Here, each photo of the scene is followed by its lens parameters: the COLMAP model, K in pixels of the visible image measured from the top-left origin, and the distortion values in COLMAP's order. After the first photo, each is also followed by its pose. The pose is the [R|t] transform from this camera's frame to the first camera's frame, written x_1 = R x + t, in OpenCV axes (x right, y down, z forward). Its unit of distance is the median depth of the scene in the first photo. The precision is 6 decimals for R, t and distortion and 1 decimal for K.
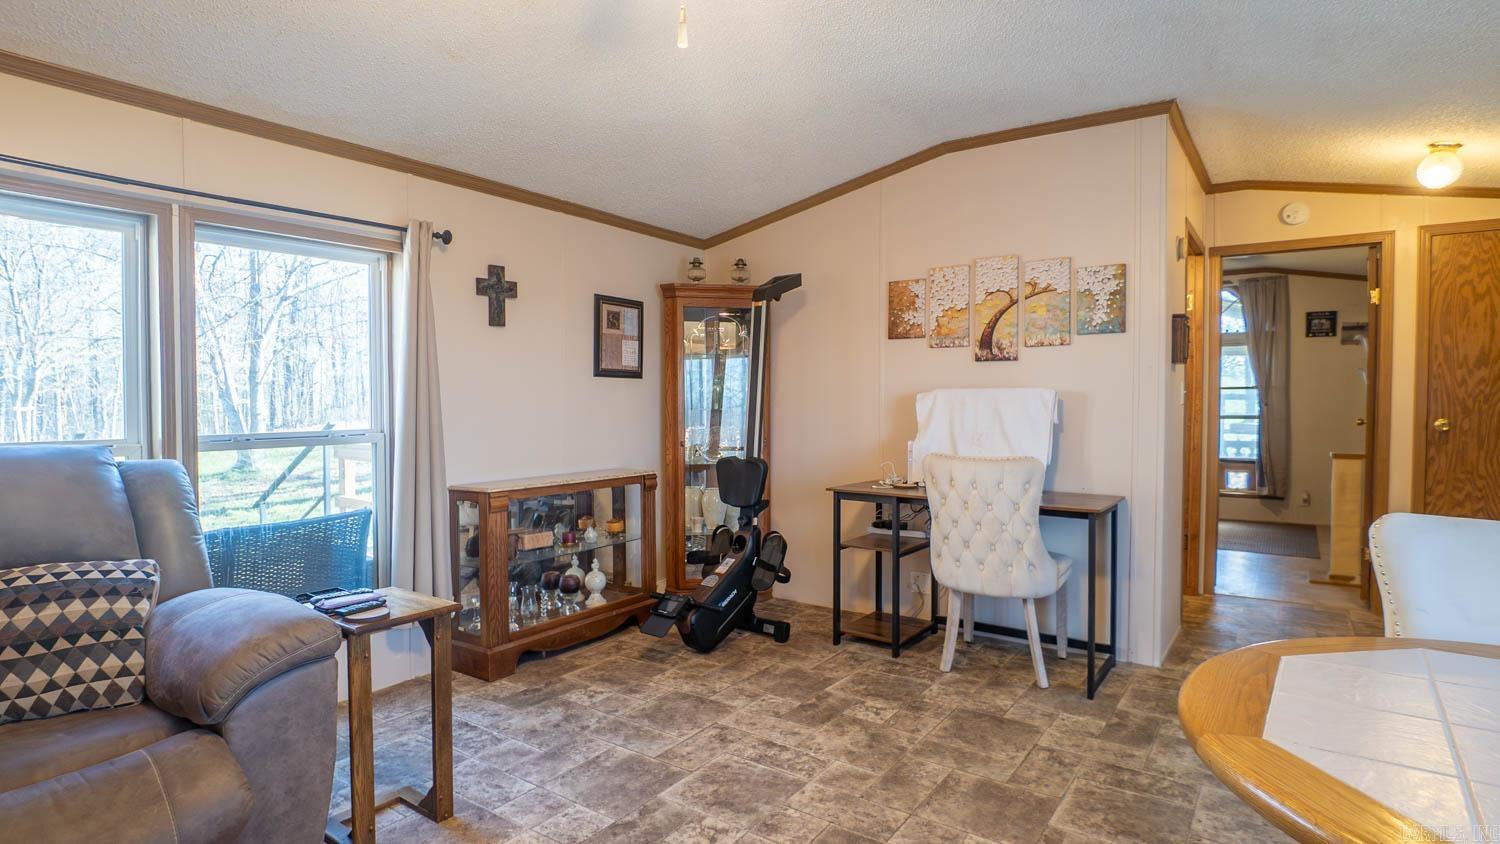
lens RADIAL K [[764.0, 0, 754.0], [0, 764.0, 419.9], [0, 0, 1]] dist [0.019866, -0.033359]
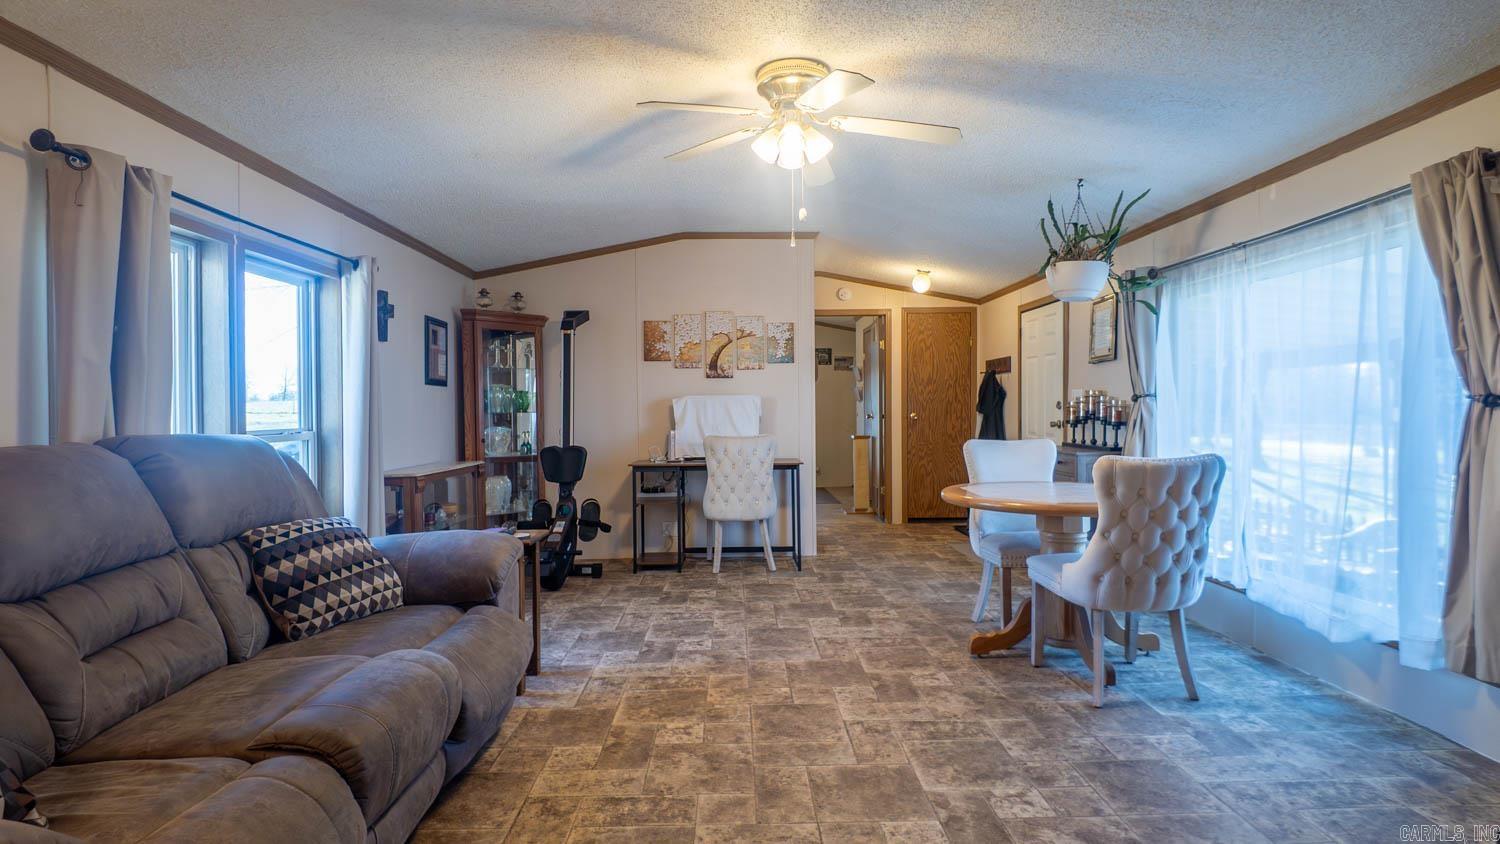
lens RADIAL K [[762.0, 0, 750.0], [0, 762.0, 422.0], [0, 0, 1]] dist [0.029002, -0.034477]
pose [[0.805524, -0.016881, 0.592322, -0.574248], [0.023374, 0.999721, -0.003295, 0.019761], [-0.592102, 0.016499, 0.805694, -0.294744]]
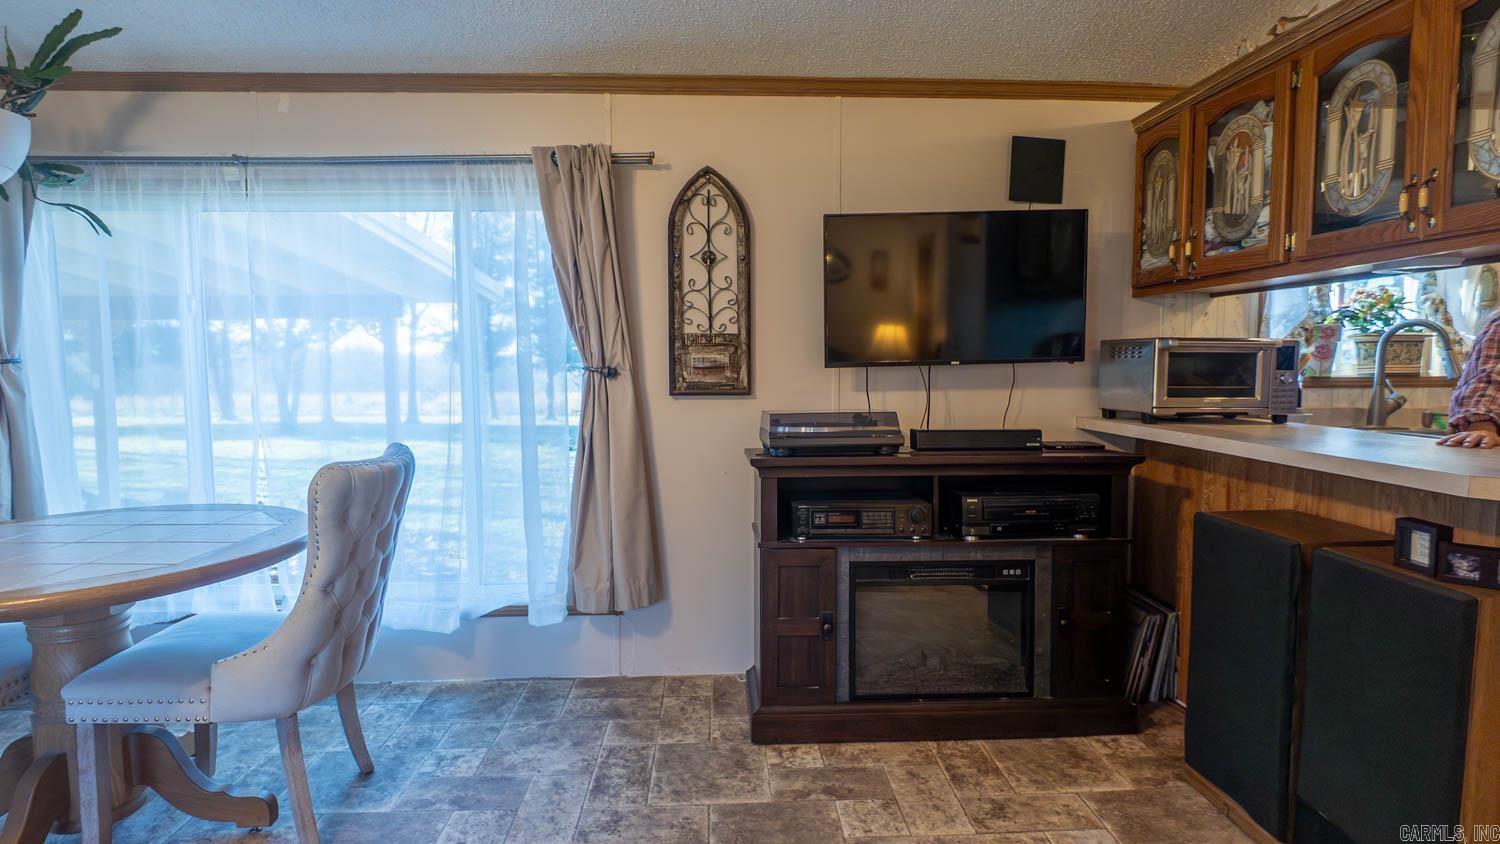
lens RADIAL K [[774.8, 0, 759.7], [0, 774.8, 420.6], [0, 0, 1]] dist [-0.005631, -0.011453]
pose [[-0.617608, -0.057841, 0.784357, -0.372469], [0.029750, 0.994860, 0.096789, -0.005615], [-0.785924, 0.083112, -0.612712, 0.193828]]
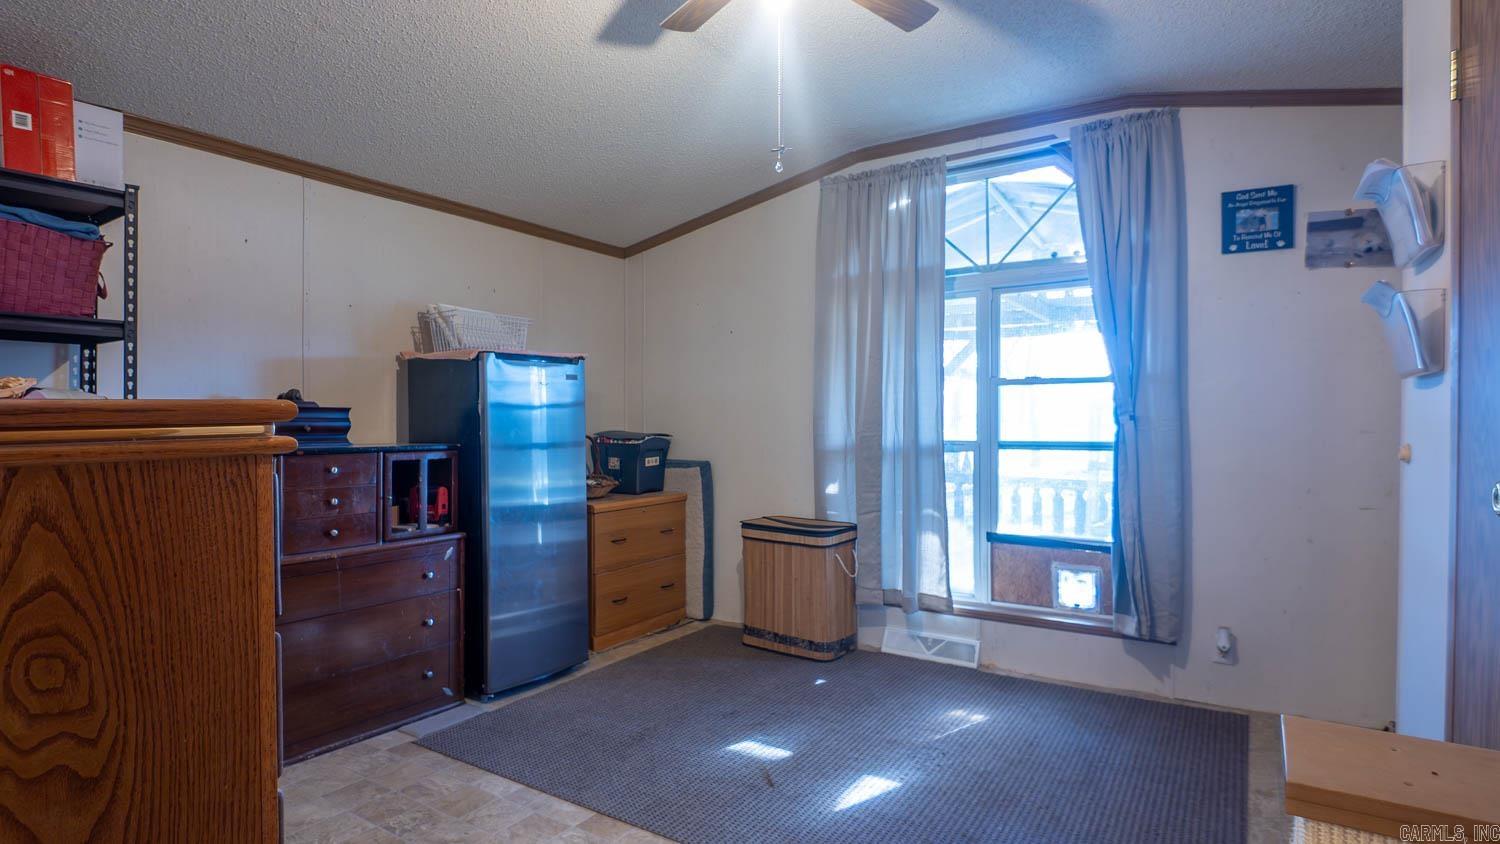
lens RADIAL K [[762.0, 0, 750.0], [0, 762.0, 422.0], [0, 0, 1]] dist [0.029002, -0.034477]
pose [[0.998921, 0.004726, 0.046195, 0.896814], [-0.003514, 0.999648, -0.026281, -0.011785], [-0.046303, 0.026090, 0.998587, 1.201253]]
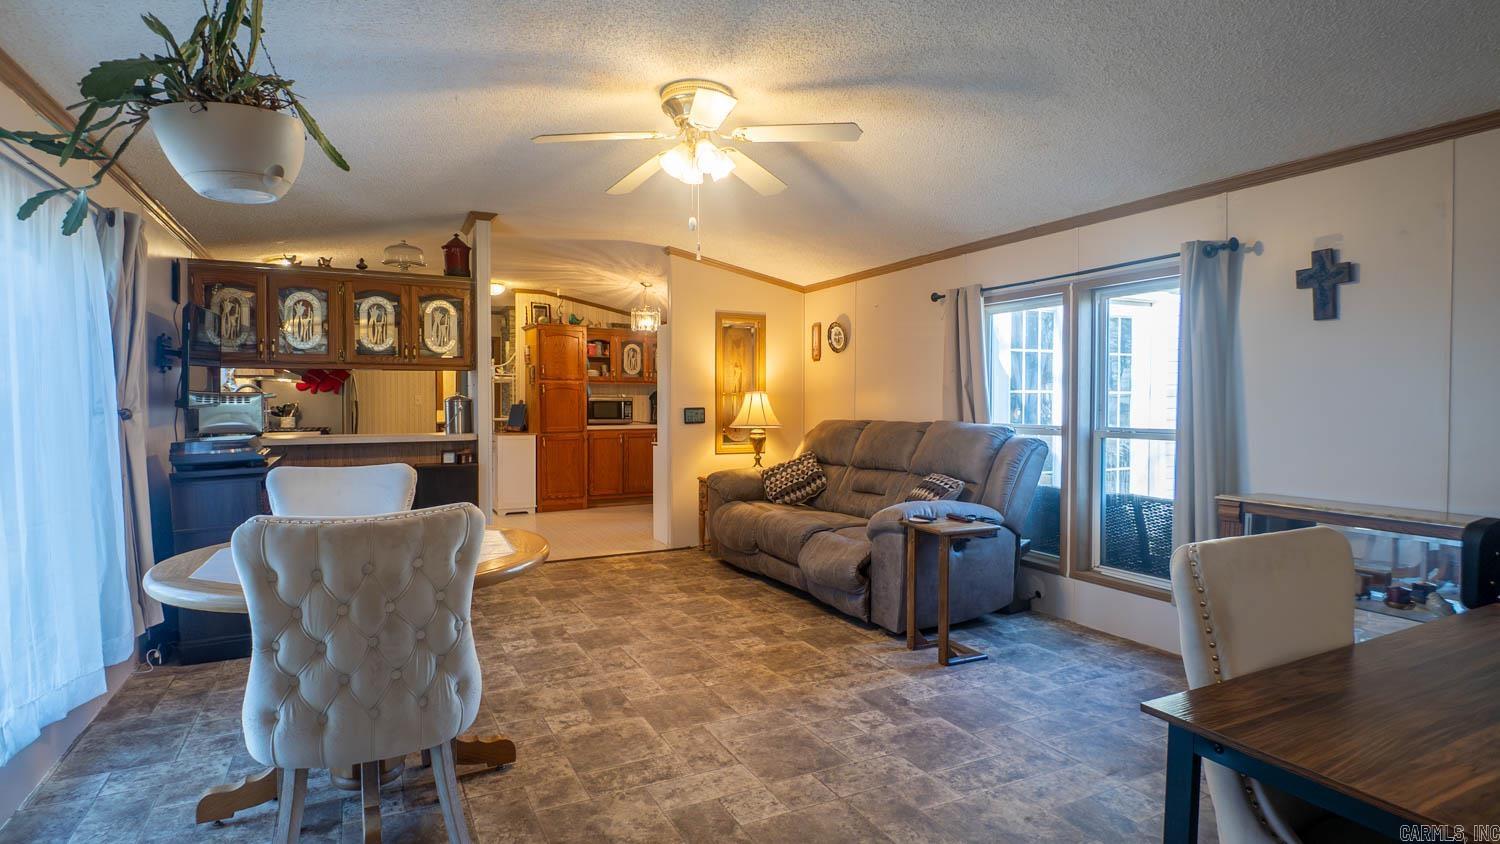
lens RADIAL K [[762.0, 0, 750.0], [0, 762.0, 422.0], [0, 0, 1]] dist [0.029002, -0.034477]
pose [[-0.468234, 0.026159, -0.883217, 0.714596], [-0.025001, 0.998769, 0.042835, -0.028411], [0.883251, 0.042138, -0.467004, 0.819568]]
